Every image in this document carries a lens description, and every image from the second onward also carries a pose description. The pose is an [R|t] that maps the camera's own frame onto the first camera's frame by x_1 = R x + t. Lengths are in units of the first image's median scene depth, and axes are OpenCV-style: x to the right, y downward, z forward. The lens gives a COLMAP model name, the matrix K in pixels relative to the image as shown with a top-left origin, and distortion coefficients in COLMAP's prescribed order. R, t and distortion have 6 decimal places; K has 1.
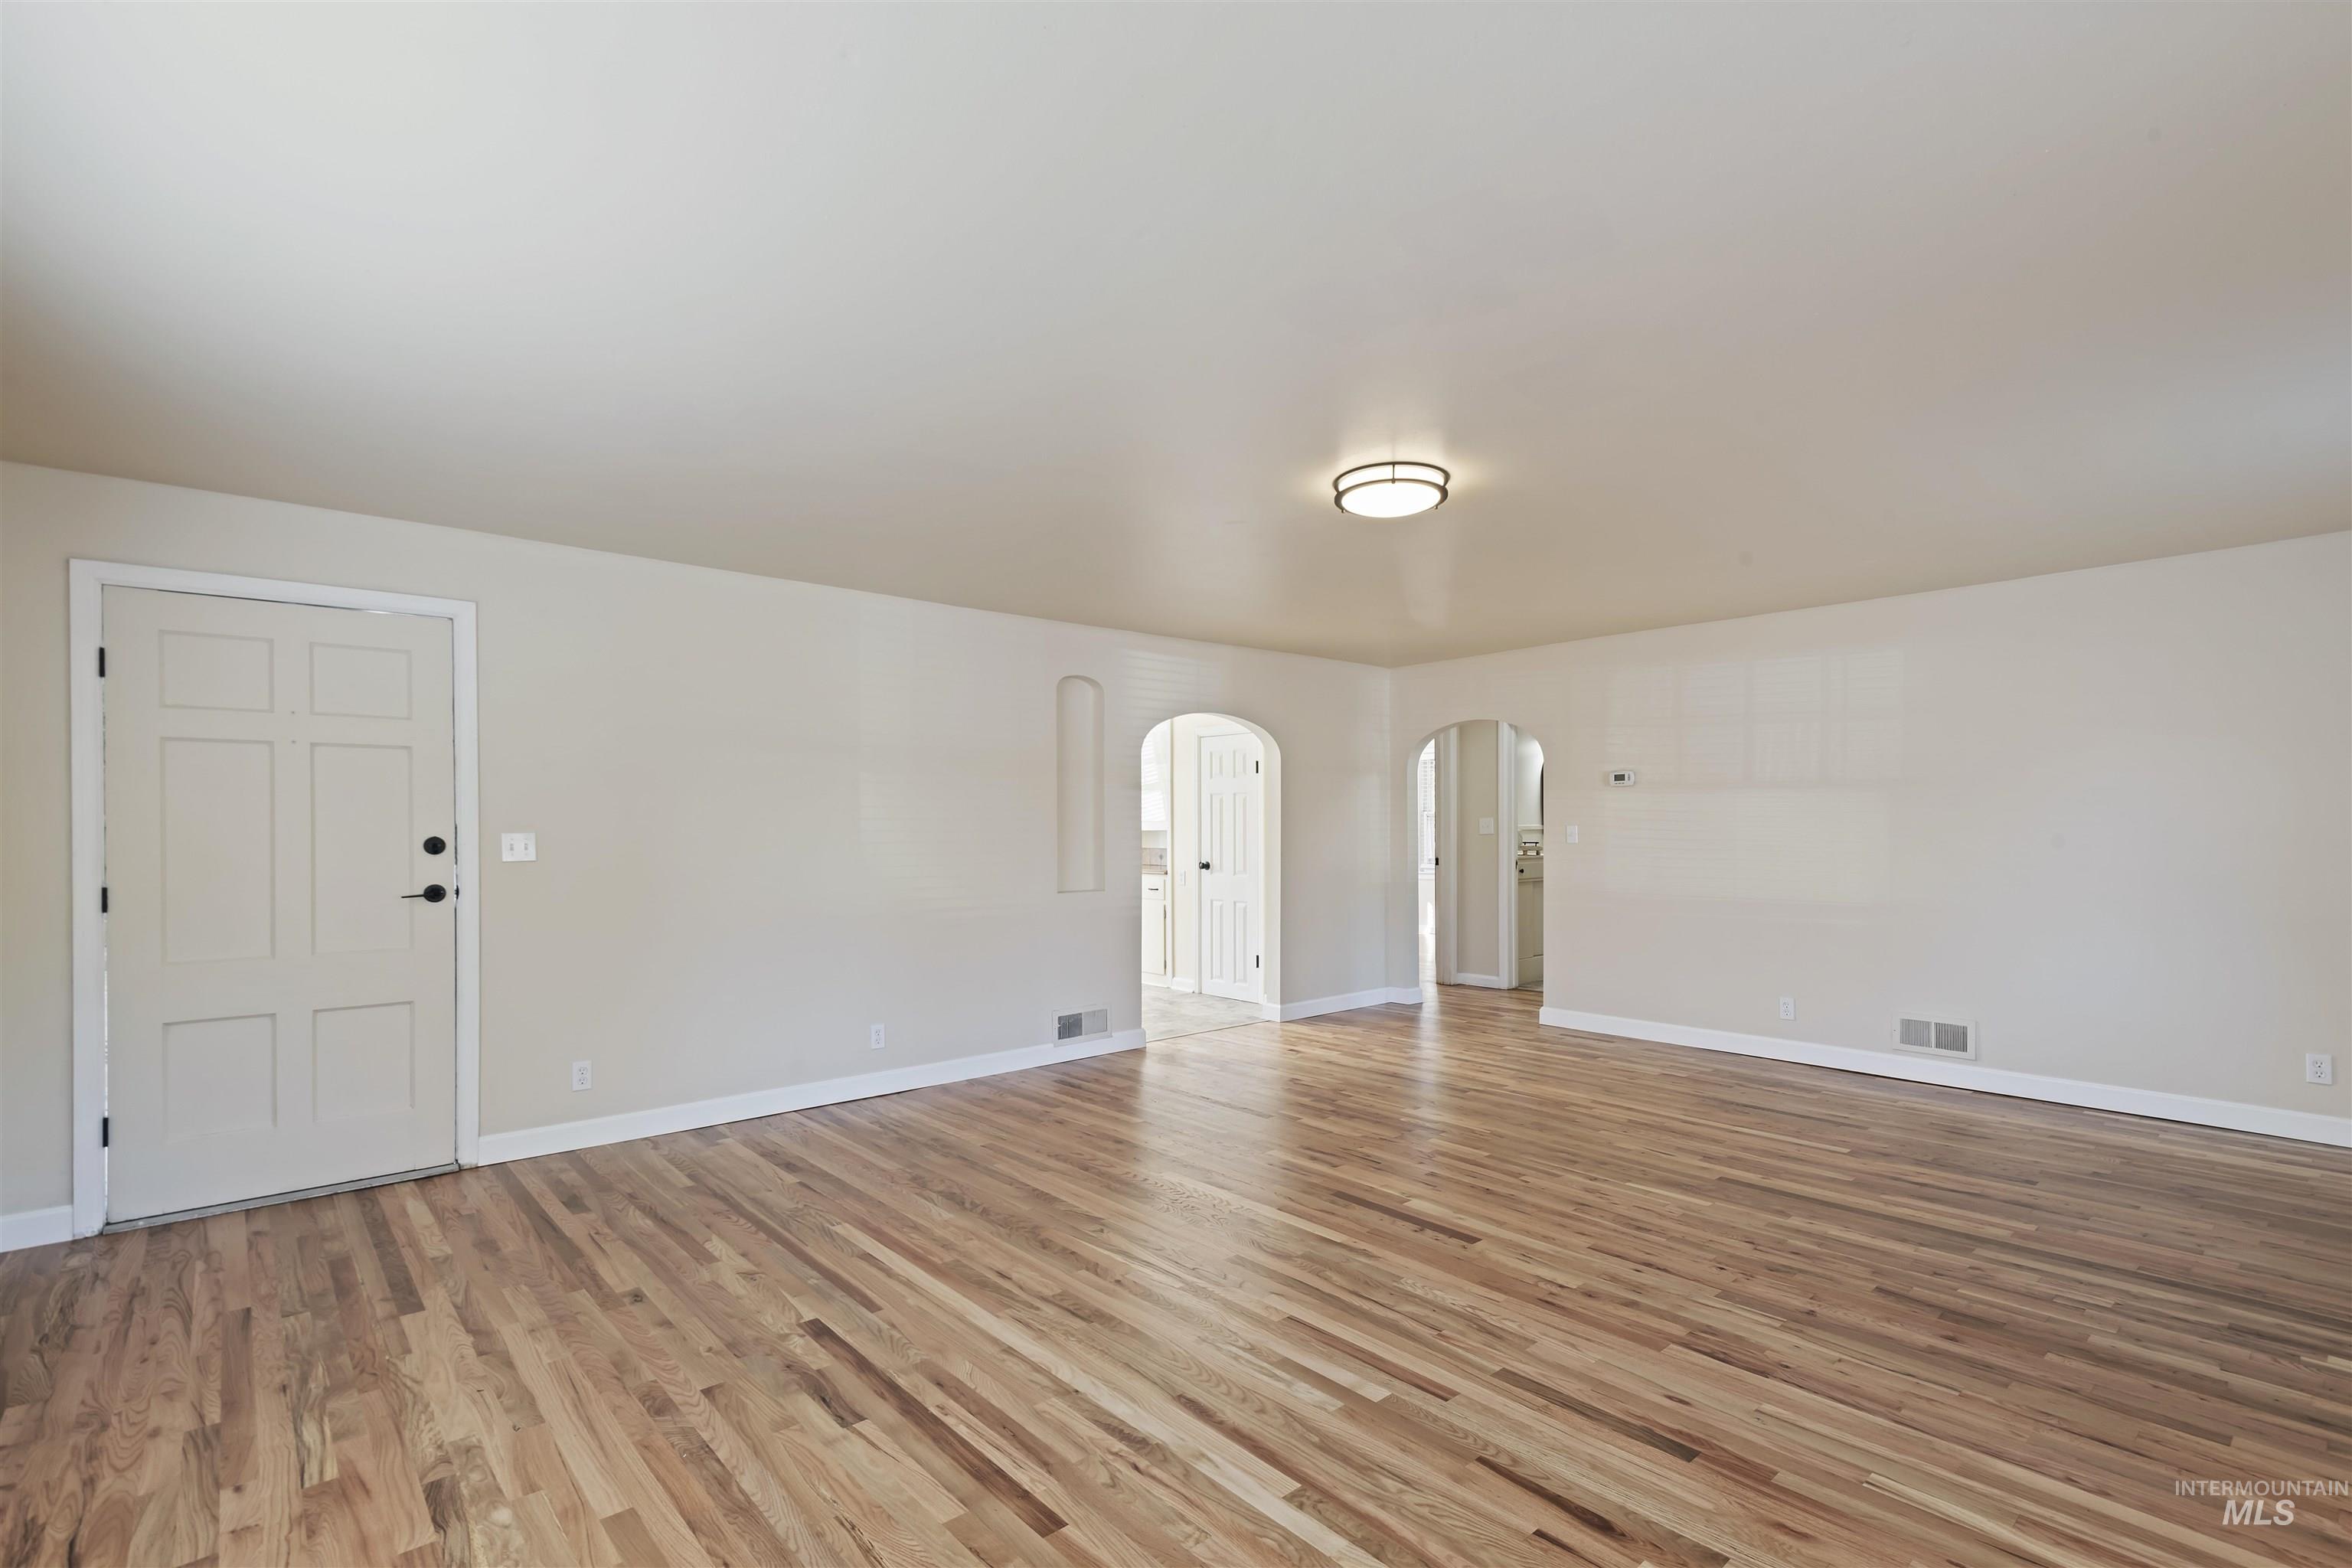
lens RADIAL K [[1095.9, 0, 1207.9], [0, 1095.9, 817.5], [0, 0, 1]] dist [0.025322, -0.003370]
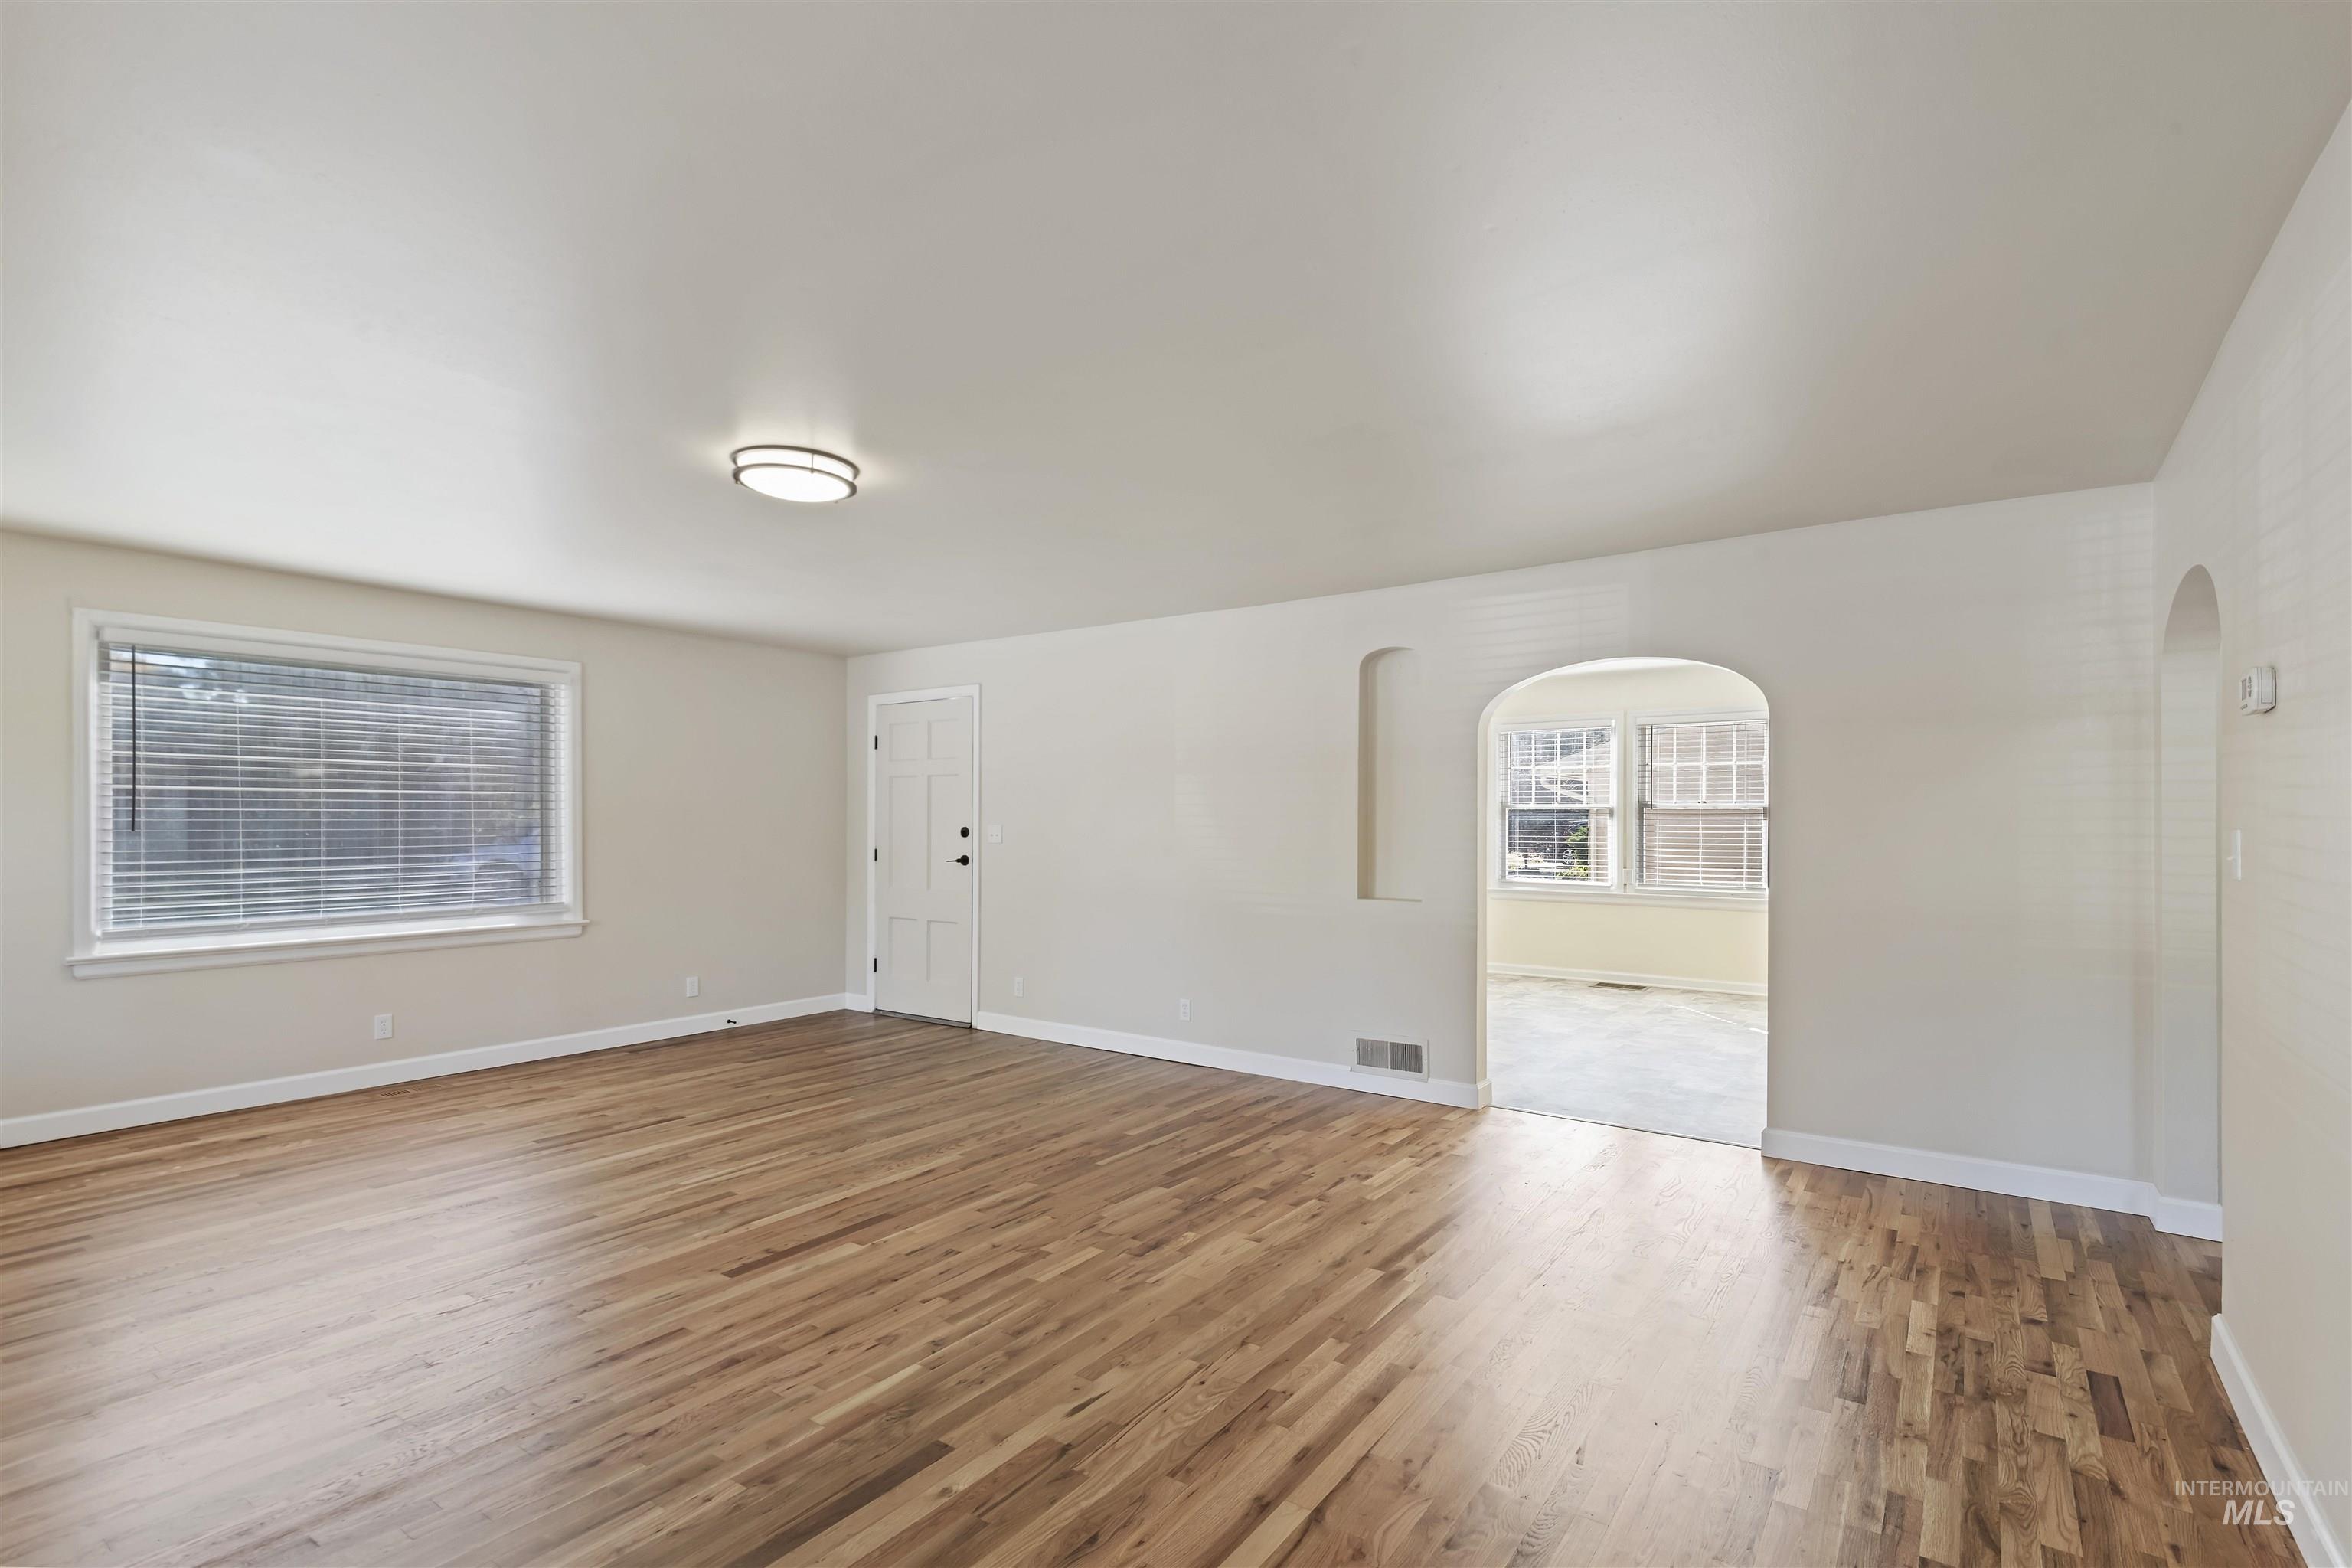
lens RADIAL K [[1095.9, 0, 1170.4], [0, 1095.9, 820.6], [0, 0, 1]] dist [0.025322, -0.003370]
pose [[0.217024, 0.004536, -0.976156, 1.017023], [0.005192, 0.999970, 0.005801, -0.000143], [0.976152, -0.006327, 0.216994, 0.964439]]
